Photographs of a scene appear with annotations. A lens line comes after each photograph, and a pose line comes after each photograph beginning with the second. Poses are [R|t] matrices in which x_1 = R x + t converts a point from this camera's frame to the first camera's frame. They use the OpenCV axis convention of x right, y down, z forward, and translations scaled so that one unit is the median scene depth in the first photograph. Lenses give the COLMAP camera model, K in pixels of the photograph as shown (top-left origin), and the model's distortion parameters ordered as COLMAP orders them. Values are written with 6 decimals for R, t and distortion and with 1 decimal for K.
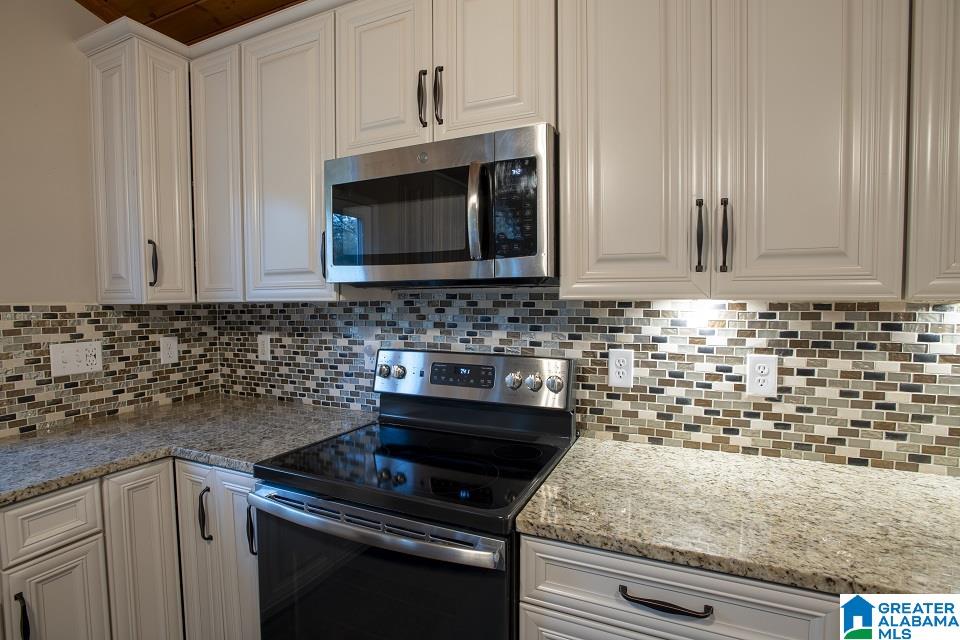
lens RADIAL K [[466.9, 0, 480.8], [0, 466.9, 322.5], [0, 0, 1]] dist [-0.064621, 0.023637]
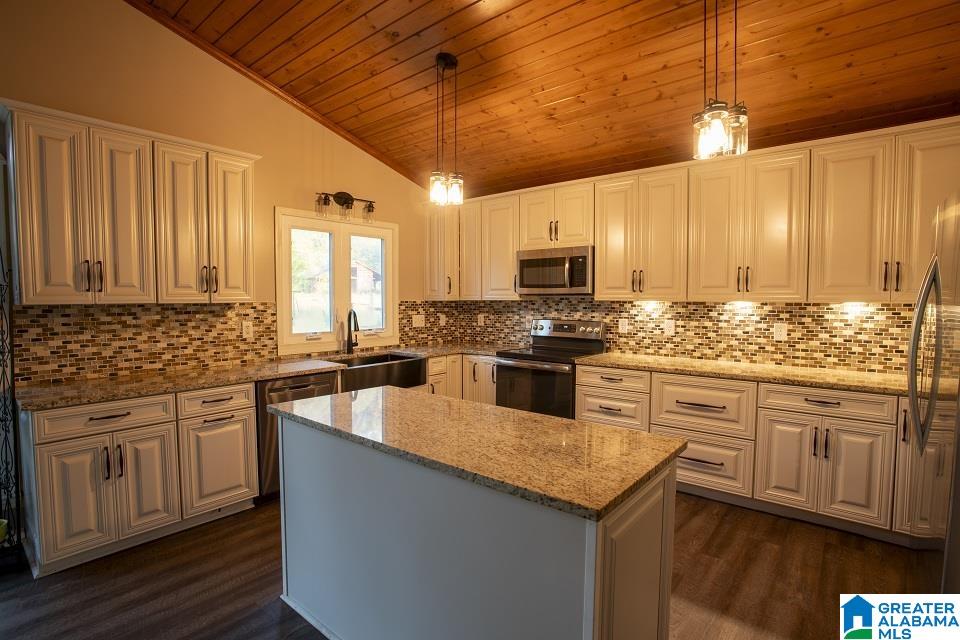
lens RADIAL K [[466.9, 0, 486.9], [0, 466.9, 321.5], [0, 0, 1]] dist [-0.064621, 0.023637]
pose [[0.966978, 0.018764, -0.254169, 0.224981], [-0.019364, 0.999812, 0.000139, 0.088561], [0.254124, 0.004788, 0.967160, -1.834673]]
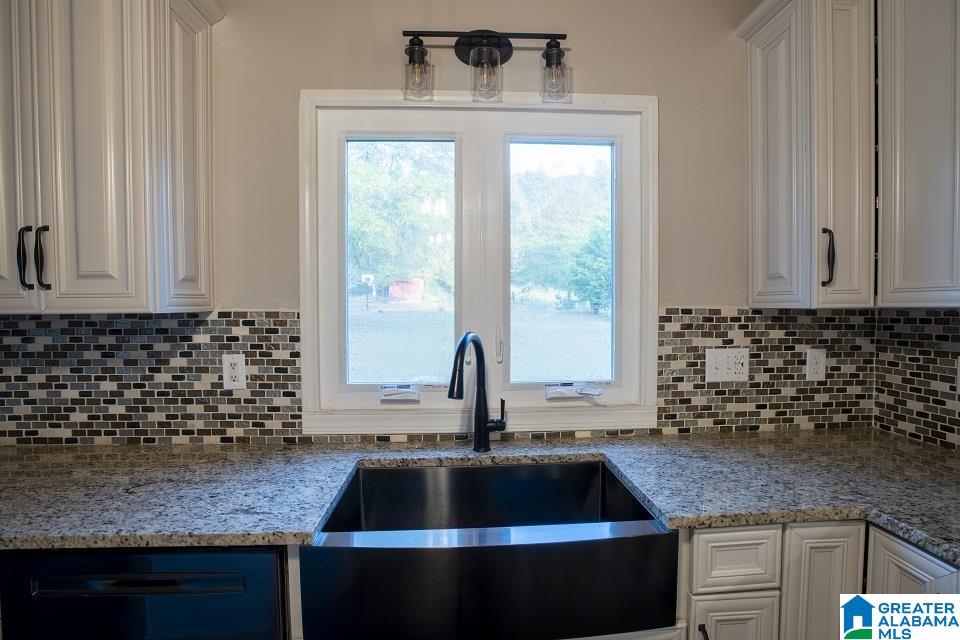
lens RADIAL K [[466.9, 0, 482.6], [0, 466.9, 322.6], [0, 0, 1]] dist [-0.064621, 0.023637]
pose [[0.469136, 0.038564, -0.882283, -0.346624], [-0.045627, 0.998770, 0.019394, -0.005081], [0.881946, 0.031157, 0.470319, 0.114626]]
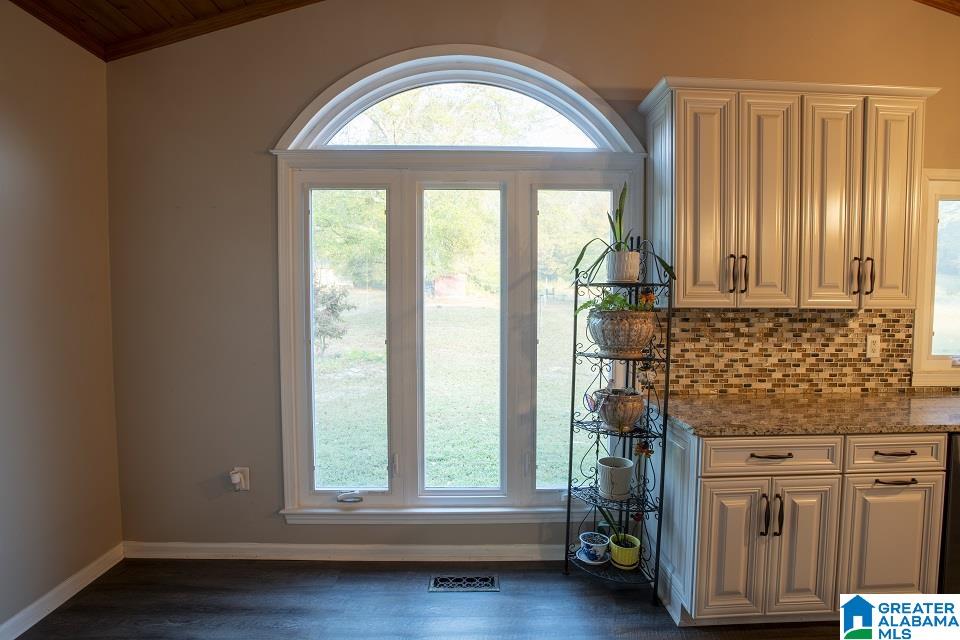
lens RADIAL K [[466.9, 0, 484.1], [0, 466.9, 320.9], [0, 0, 1]] dist [-0.064621, 0.023637]
pose [[0.446267, 0.048214, -0.893600, -0.711777], [-0.055966, 0.998097, 0.025903, 0.098221], [0.893148, 0.038451, 0.448115, -1.890503]]
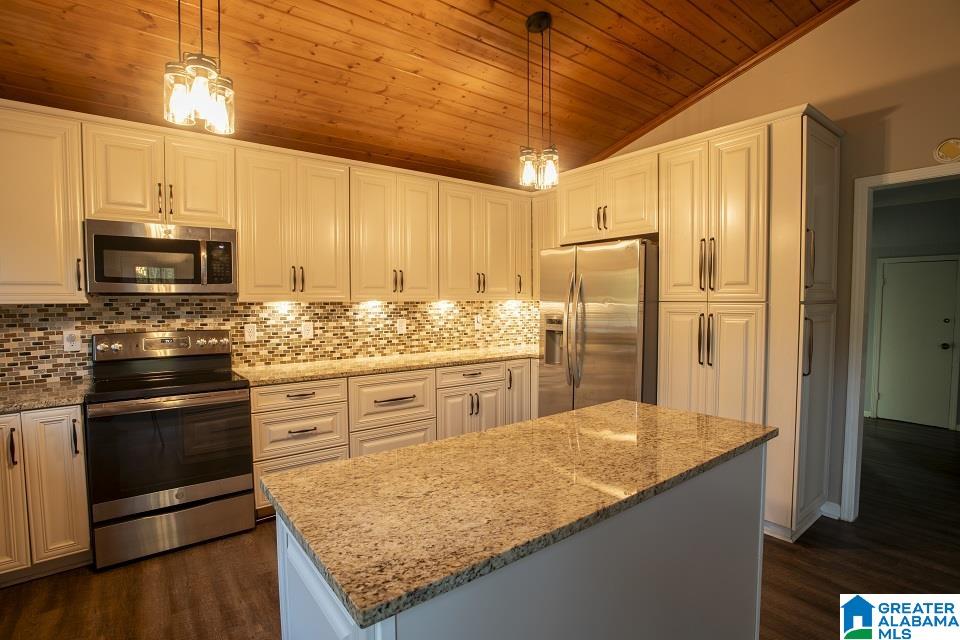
lens RADIAL K [[466.9, 0, 487.8], [0, 466.9, 322.1], [0, 0, 1]] dist [-0.064621, 0.023637]
pose [[0.471172, -0.040328, 0.881119, -1.090725], [0.045723, 0.998728, 0.021261, 0.052569], [-0.880856, 0.030270, 0.472416, -1.025755]]
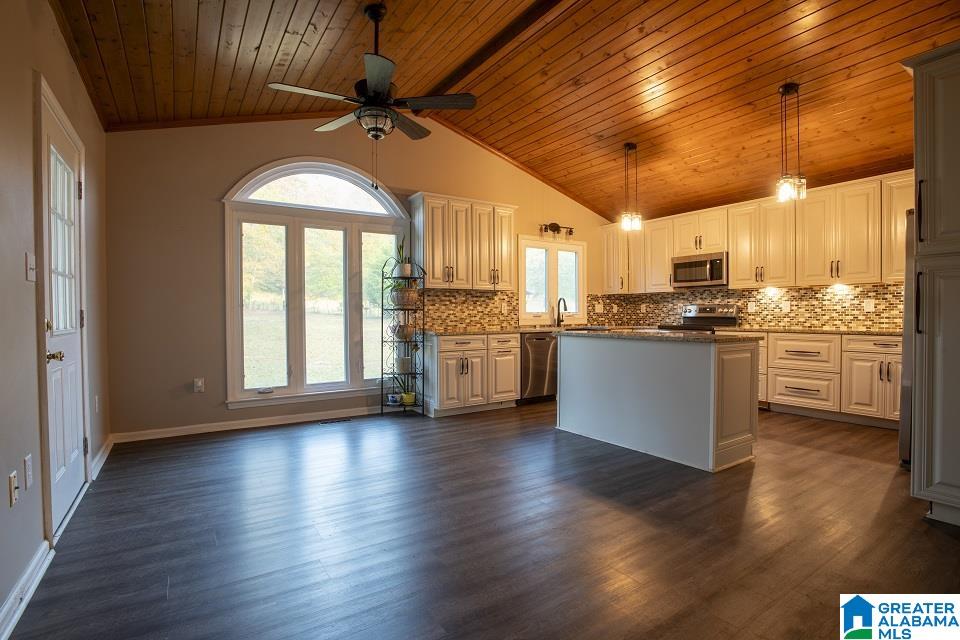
lens RADIAL K [[466.9, 0, 488.4], [0, 466.9, 320.8], [0, 0, 1]] dist [-0.064621, 0.023637]
pose [[0.854859, 0.008857, -0.518785, 0.411873], [-0.027514, 0.999221, -0.028279, 0.378296], [0.518131, 0.038448, 0.854437, -3.357468]]
